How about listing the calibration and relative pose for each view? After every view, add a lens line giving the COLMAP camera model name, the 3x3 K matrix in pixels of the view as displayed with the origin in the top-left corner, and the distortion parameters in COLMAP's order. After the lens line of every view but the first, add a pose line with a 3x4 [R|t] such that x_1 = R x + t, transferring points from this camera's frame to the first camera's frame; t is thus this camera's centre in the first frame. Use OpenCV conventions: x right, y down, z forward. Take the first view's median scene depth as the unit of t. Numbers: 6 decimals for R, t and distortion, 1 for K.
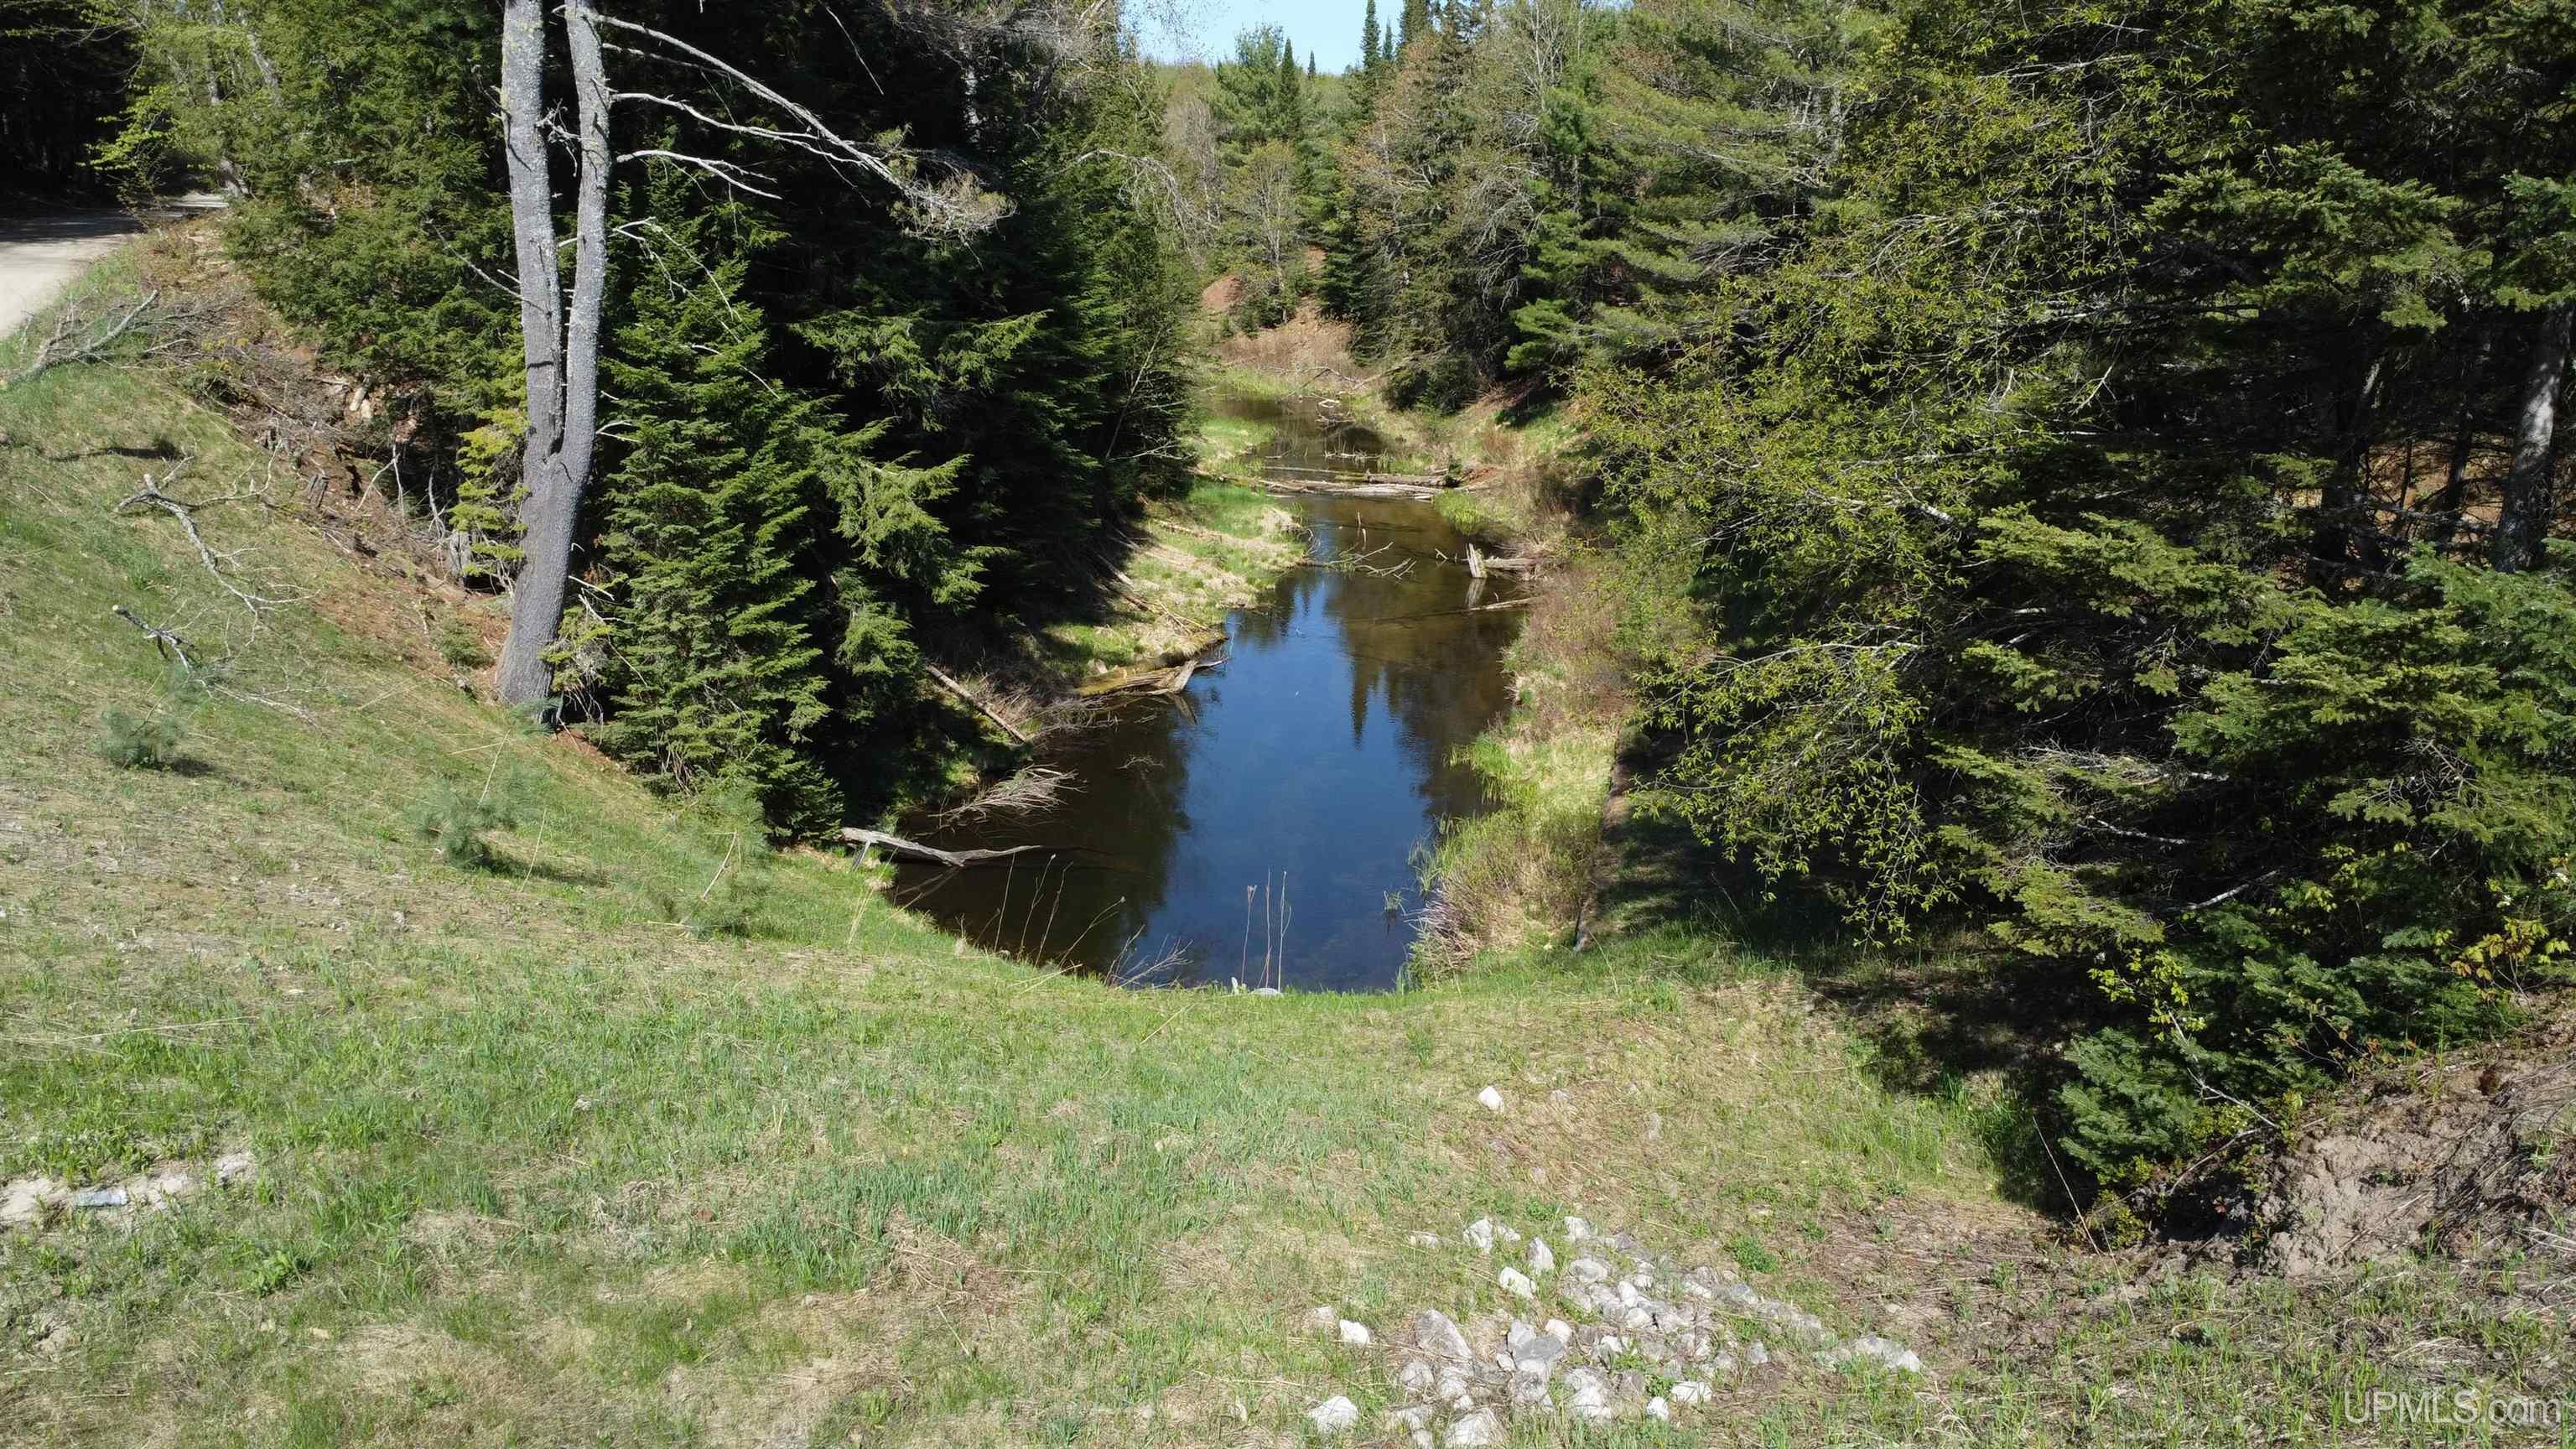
lens RADIAL K [[1850.6, 0, 1293.7], [0, 1850.6, 717.8], [0, 0, 1]] dist [-0.034193, -0.002783]
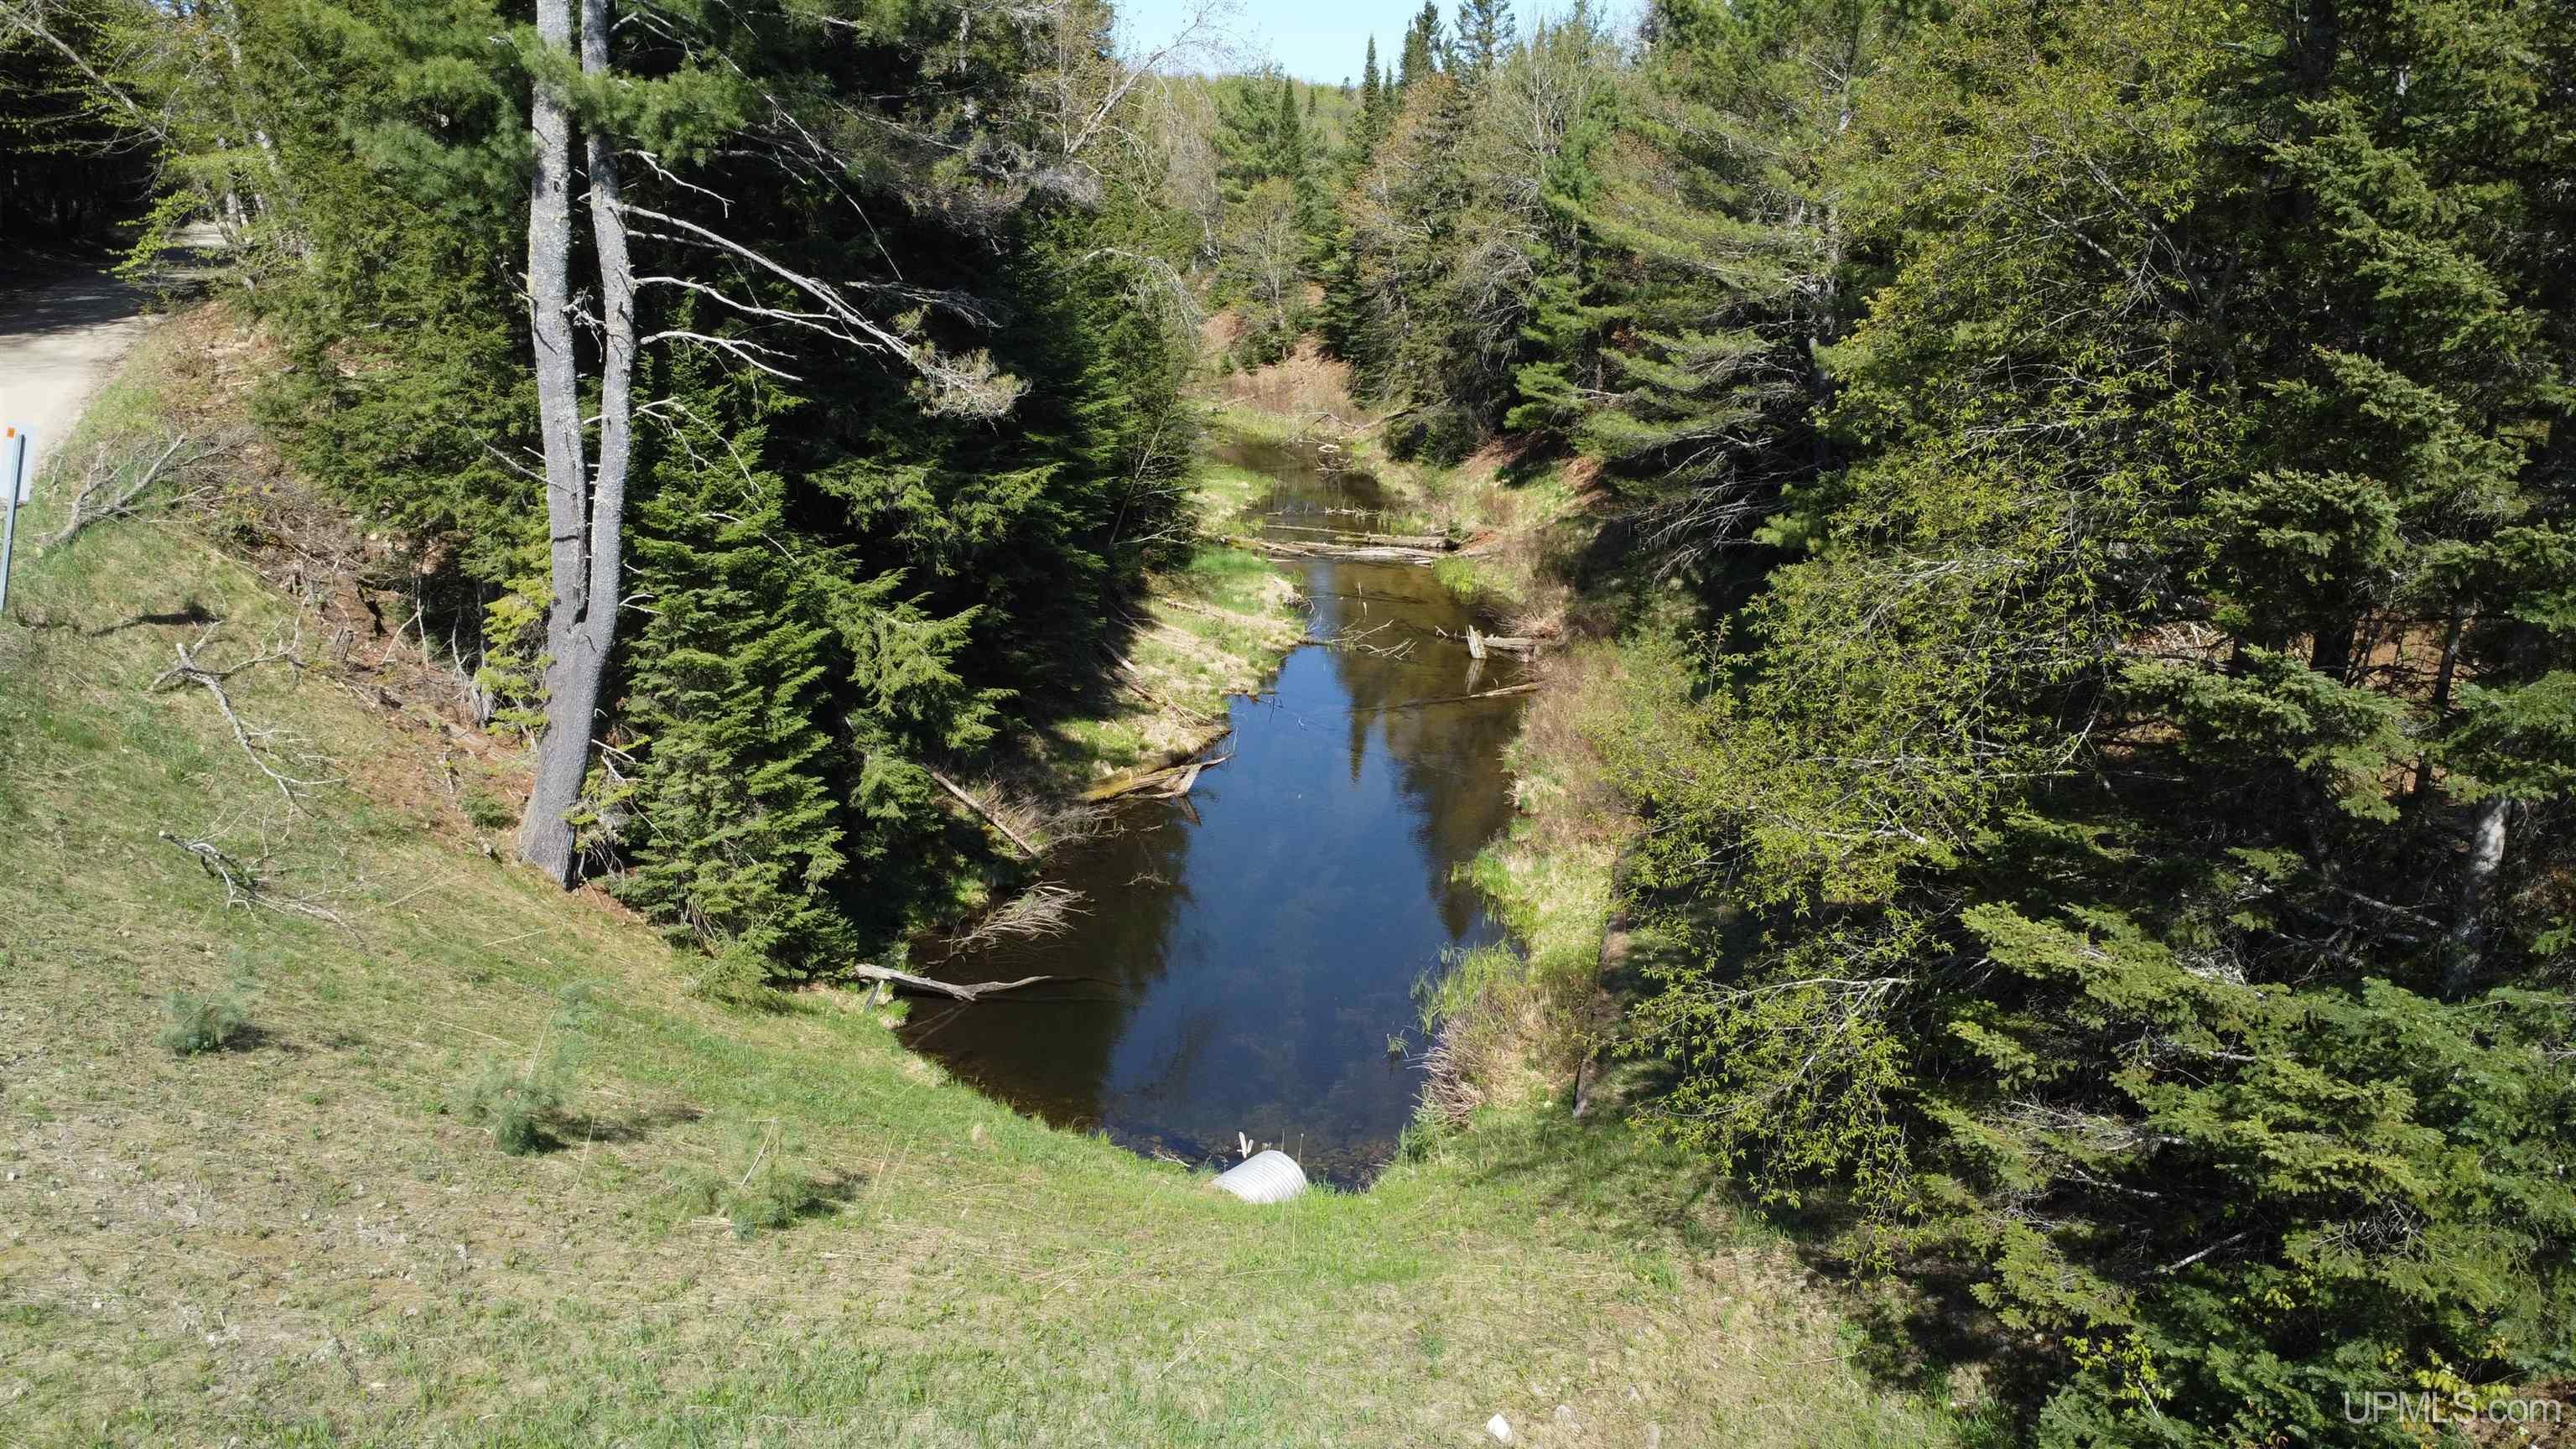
lens RADIAL K [[1850.6, 0, 1294.4], [0, 1850.6, 713.9], [0, 0, 1]] dist [-0.034193, -0.002783]
pose [[0.999993, 0.002918, 0.002389, -0.004646], [-0.002912, 0.999993, -0.002381, -0.067458], [-0.002396, 0.002374, 0.999994, -0.017718]]
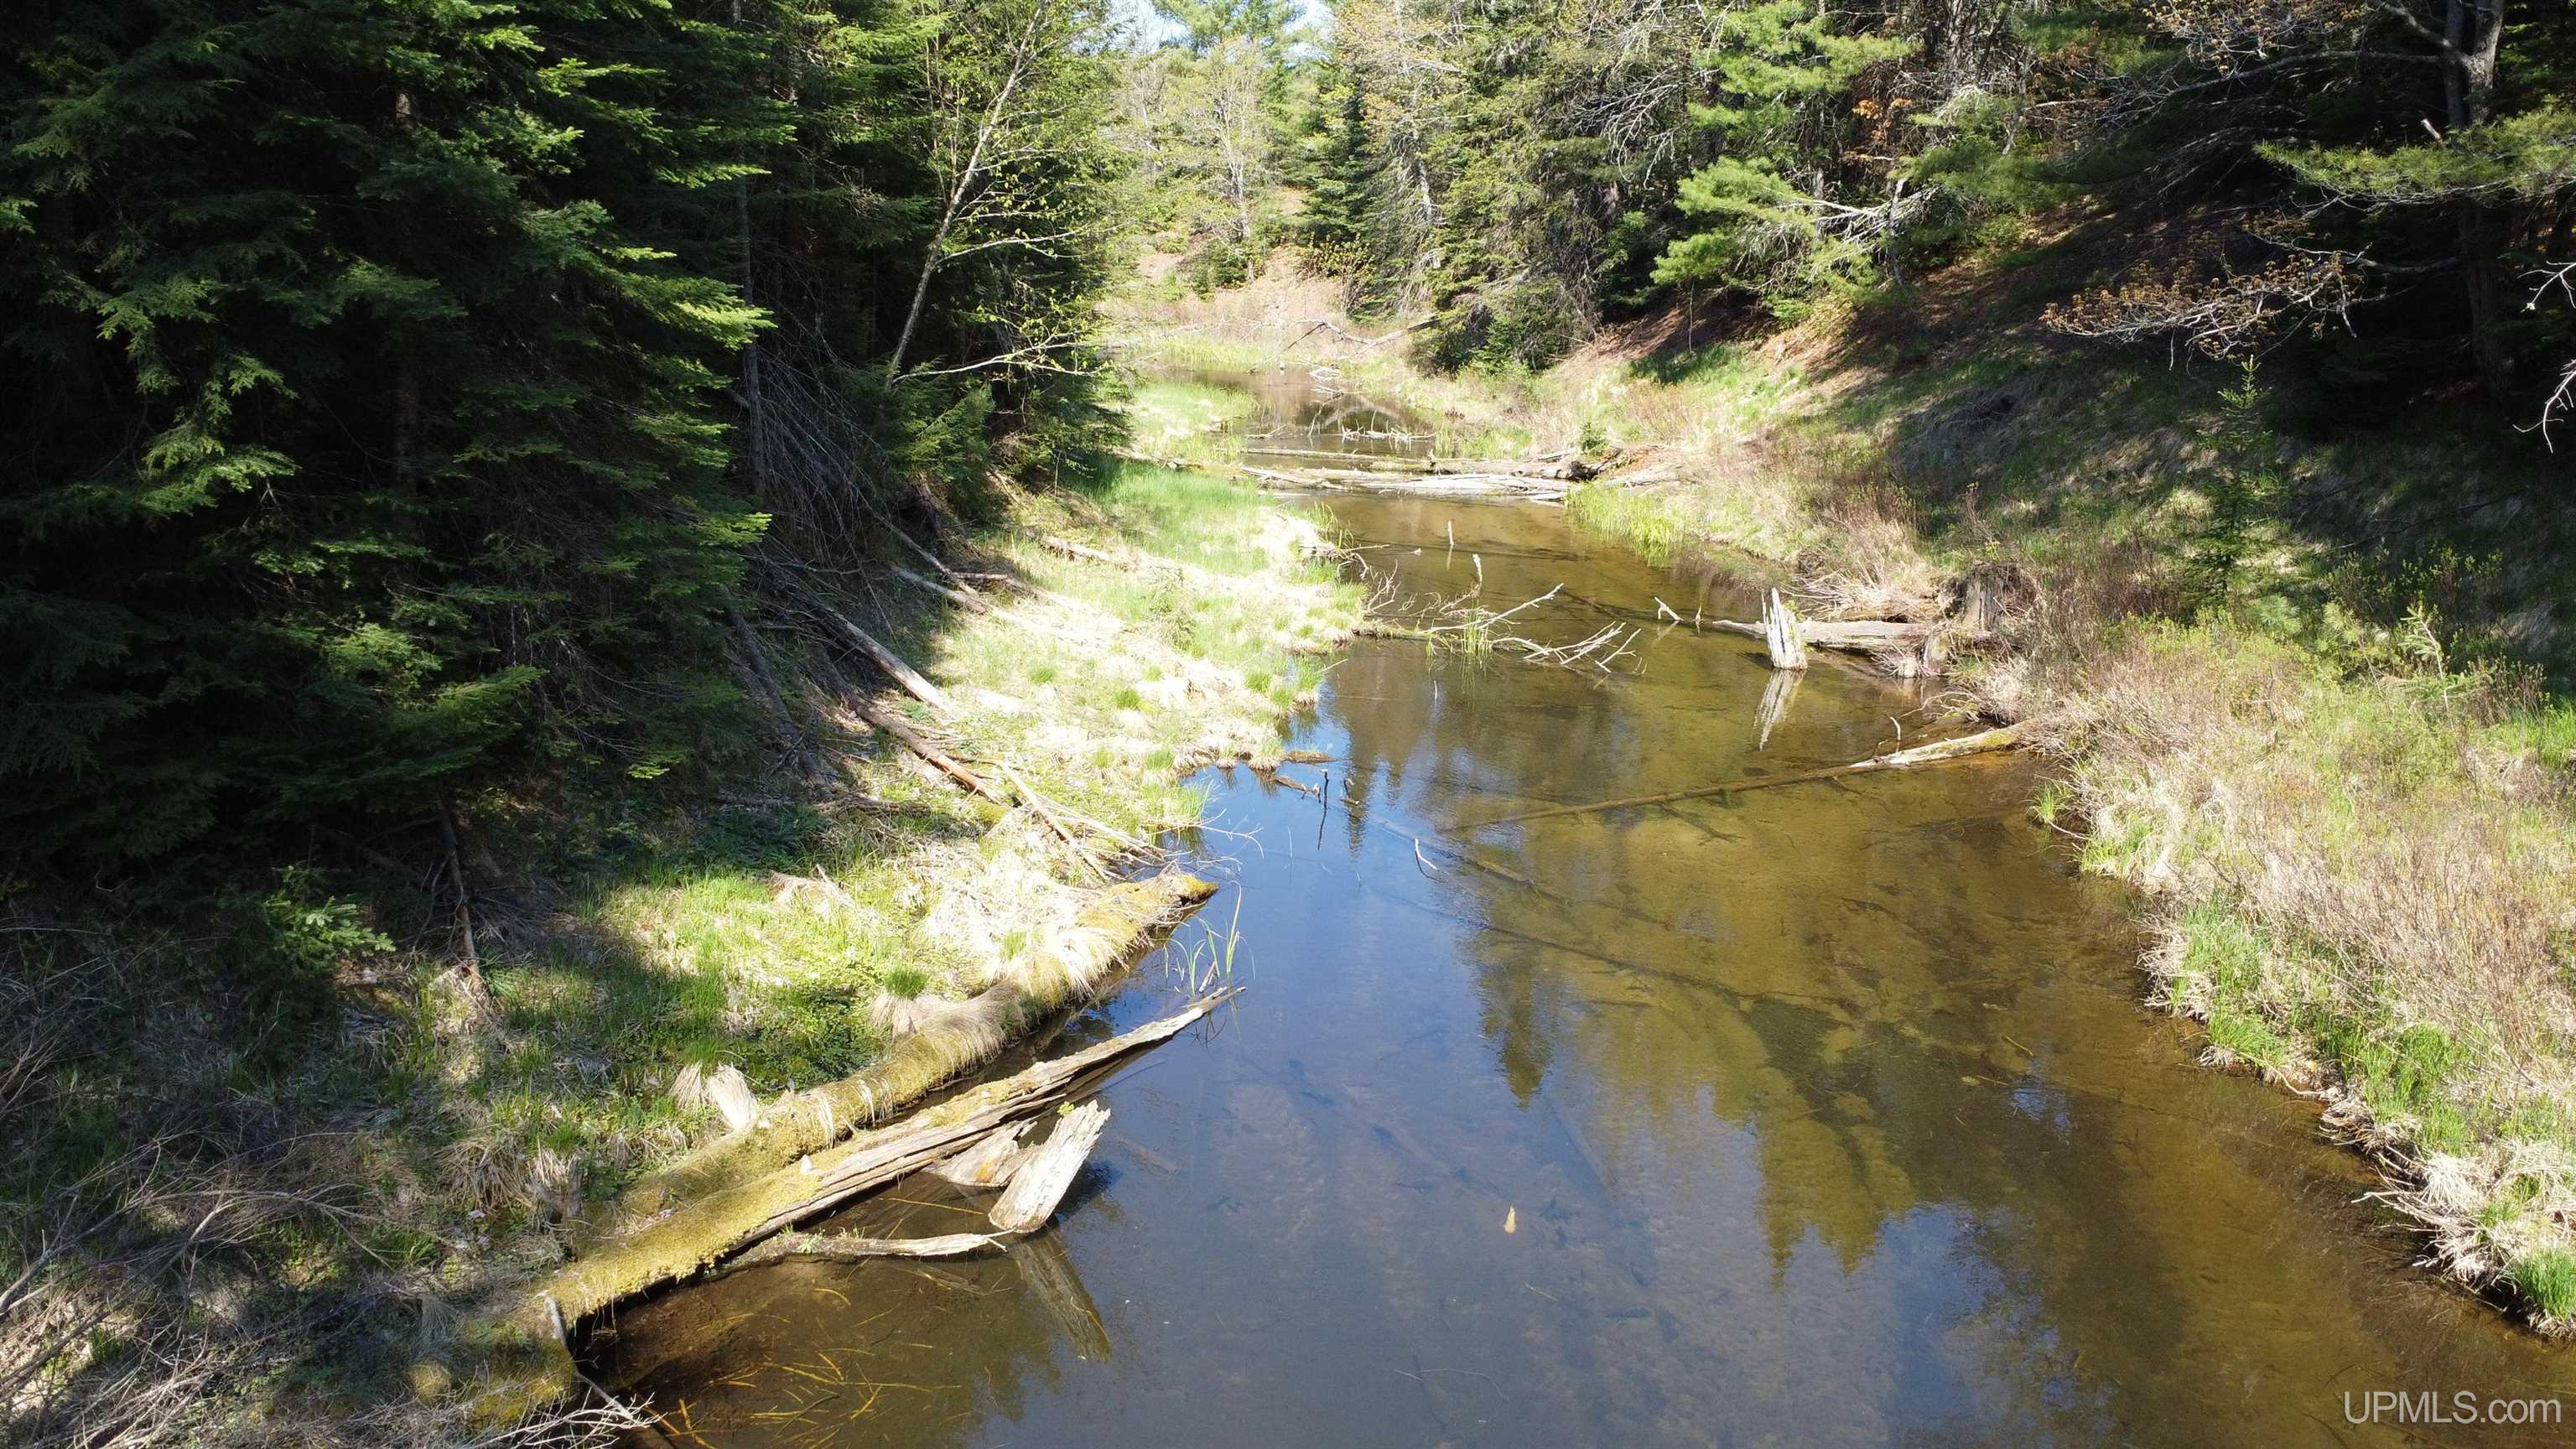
lens RADIAL K [[1850.6, 0, 1285.4], [0, 1850.6, 717.0], [0, 0, 1]] dist [-0.034193, -0.002783]
pose [[0.999611, -0.002520, 0.027762, -0.043586], [0.002950, 0.999876, -0.015438, -0.092247], [-0.027720, 0.015514, 0.999495, 0.916731]]
